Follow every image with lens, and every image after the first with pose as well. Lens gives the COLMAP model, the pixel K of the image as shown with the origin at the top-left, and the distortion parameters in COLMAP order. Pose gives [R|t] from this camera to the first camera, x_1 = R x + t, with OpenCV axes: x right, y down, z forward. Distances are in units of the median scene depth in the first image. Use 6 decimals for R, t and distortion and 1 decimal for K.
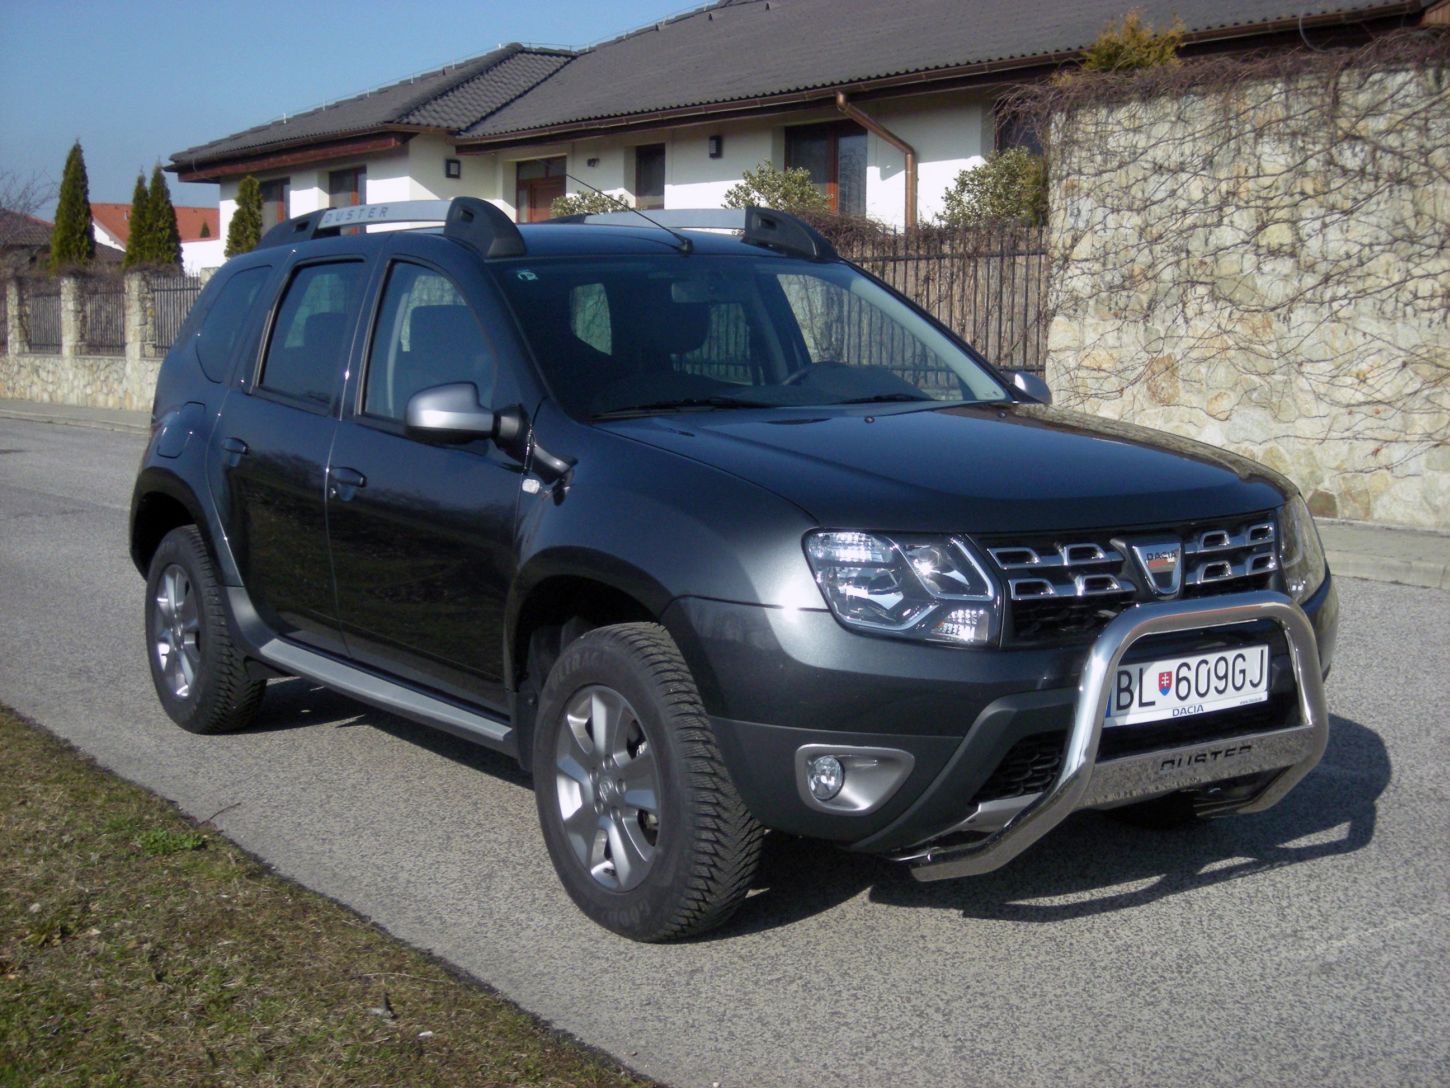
lens RADIAL K [[1979.6, 0, 728.0], [0, 1979.6, 546.1], [0, 0, 1]] dist [-0.101866, 0.000000]
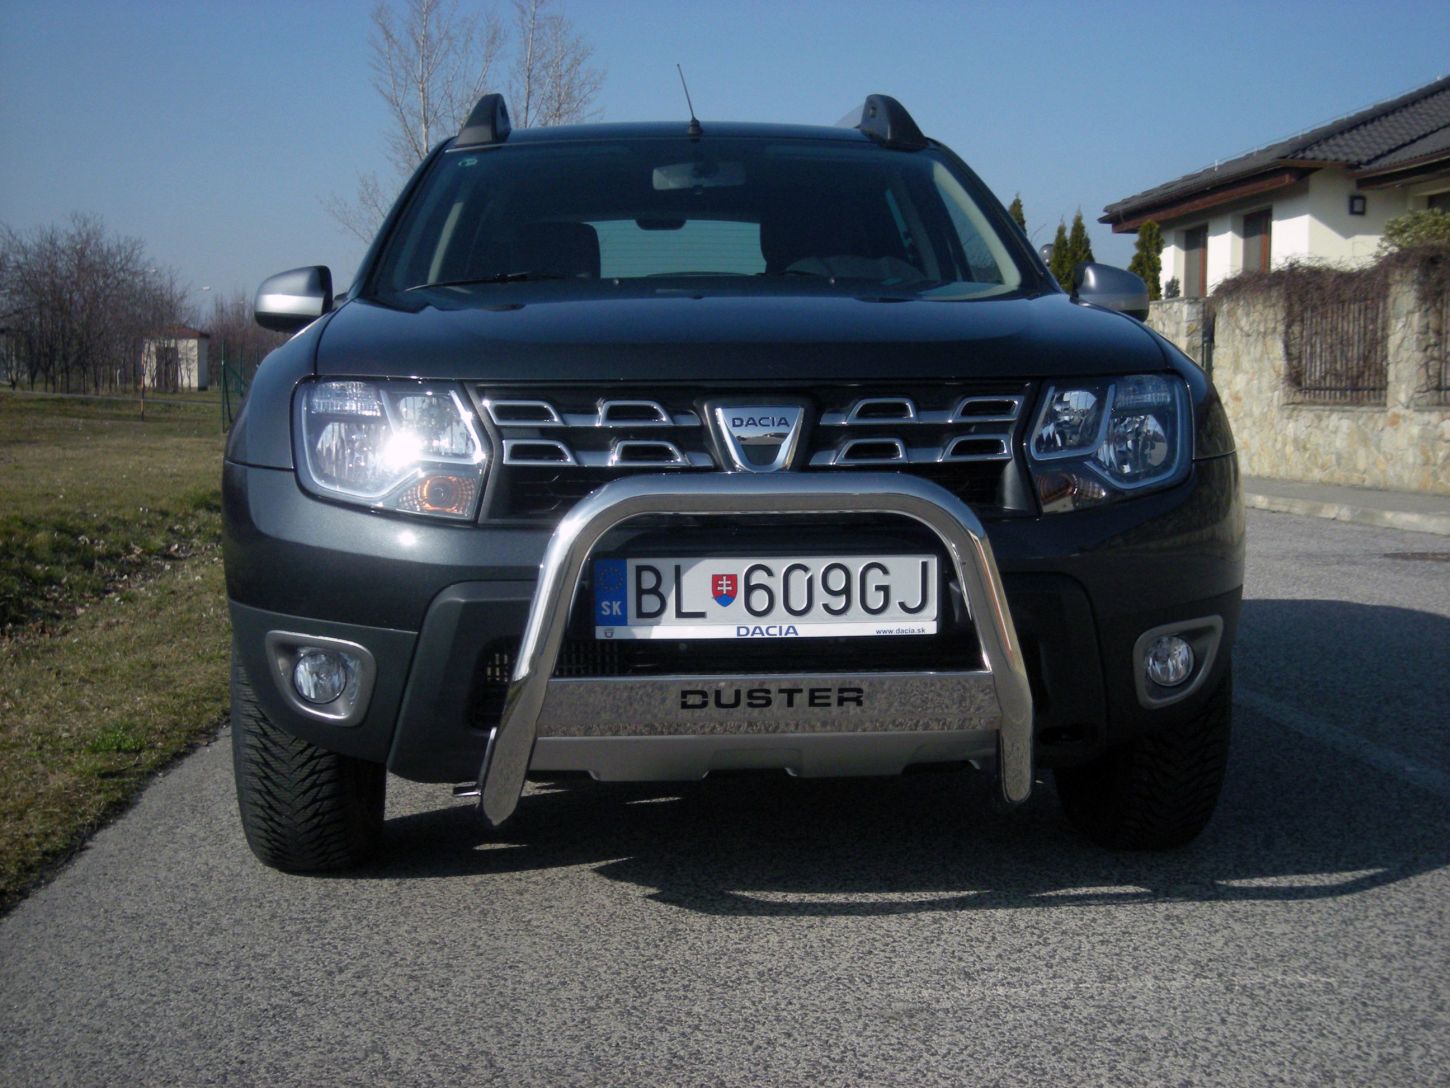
lens RADIAL K [[1979.6, 0, 731.6], [0, 1979.6, 541.5], [0, 0, 1]] dist [-0.101866, 0.000000]
pose [[0.866219, 0.033778, -0.498521, 0.583468], [-0.052899, 0.998305, -0.024274, 0.068241], [0.496856, 0.047398, 0.866538, 0.349889]]
